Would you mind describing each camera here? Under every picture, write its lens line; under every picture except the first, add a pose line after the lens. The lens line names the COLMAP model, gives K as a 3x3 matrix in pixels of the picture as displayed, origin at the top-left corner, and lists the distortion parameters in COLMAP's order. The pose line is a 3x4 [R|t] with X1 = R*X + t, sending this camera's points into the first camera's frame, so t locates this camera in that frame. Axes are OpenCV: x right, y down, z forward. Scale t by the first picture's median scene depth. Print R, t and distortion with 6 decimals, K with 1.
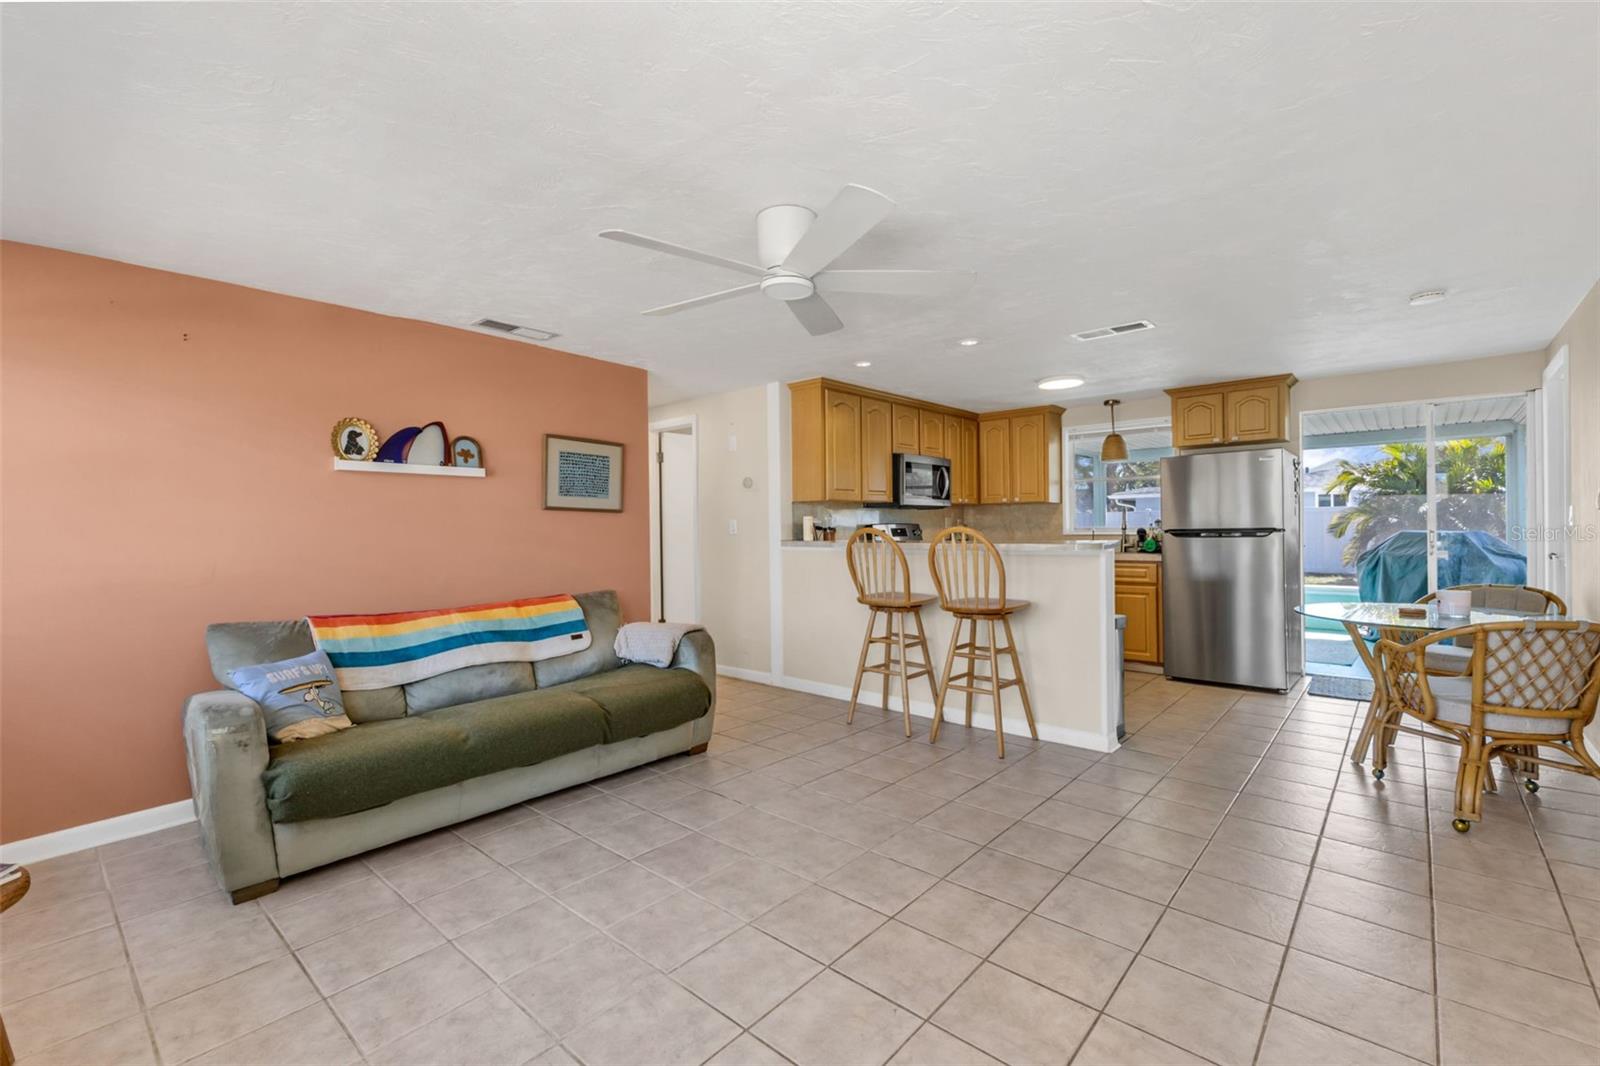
lens RADIAL K [[706.3, 0, 826.8], [0, 706.3, 535.9], [0, 0, 1]] dist [0.015400, -0.000240]
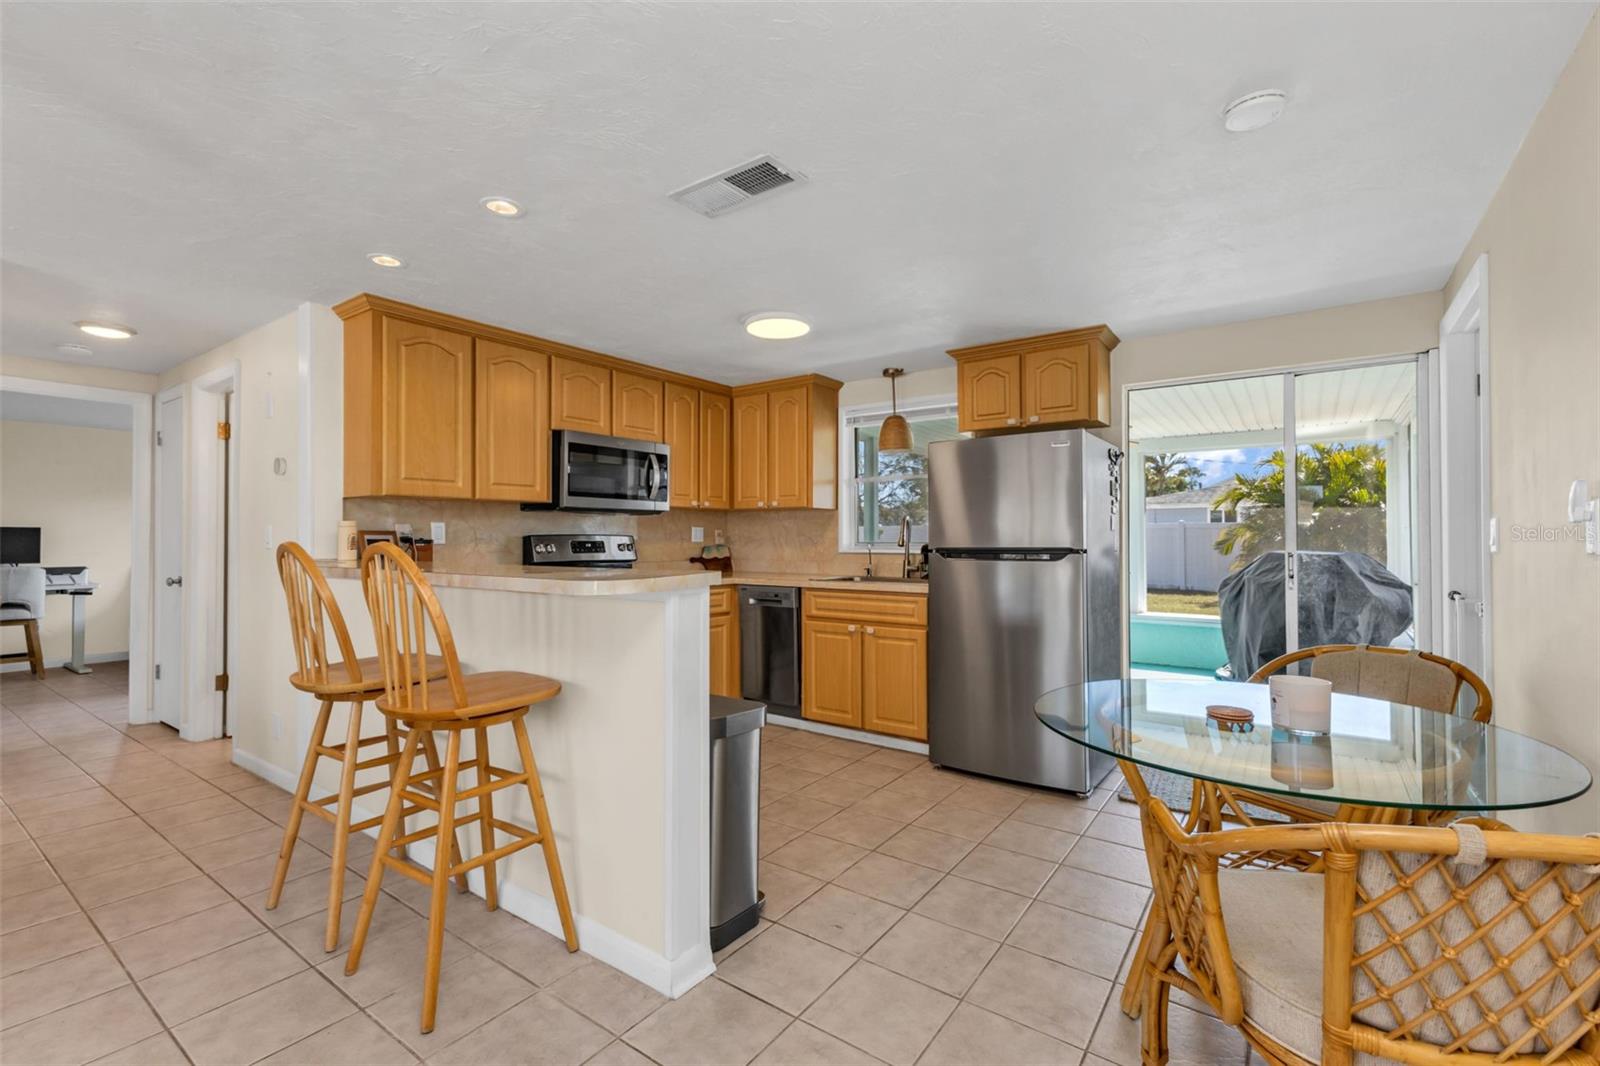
lens RADIAL K [[706.3, 0, 807.8], [0, 706.3, 532.1], [0, 0, 1]] dist [0.015400, -0.000240]
pose [[0.997015, 0.011834, 0.076291, 0.088586], [-0.010231, 0.999719, -0.021365, -0.002162], [-0.076523, 0.020521, 0.996857, 0.092673]]
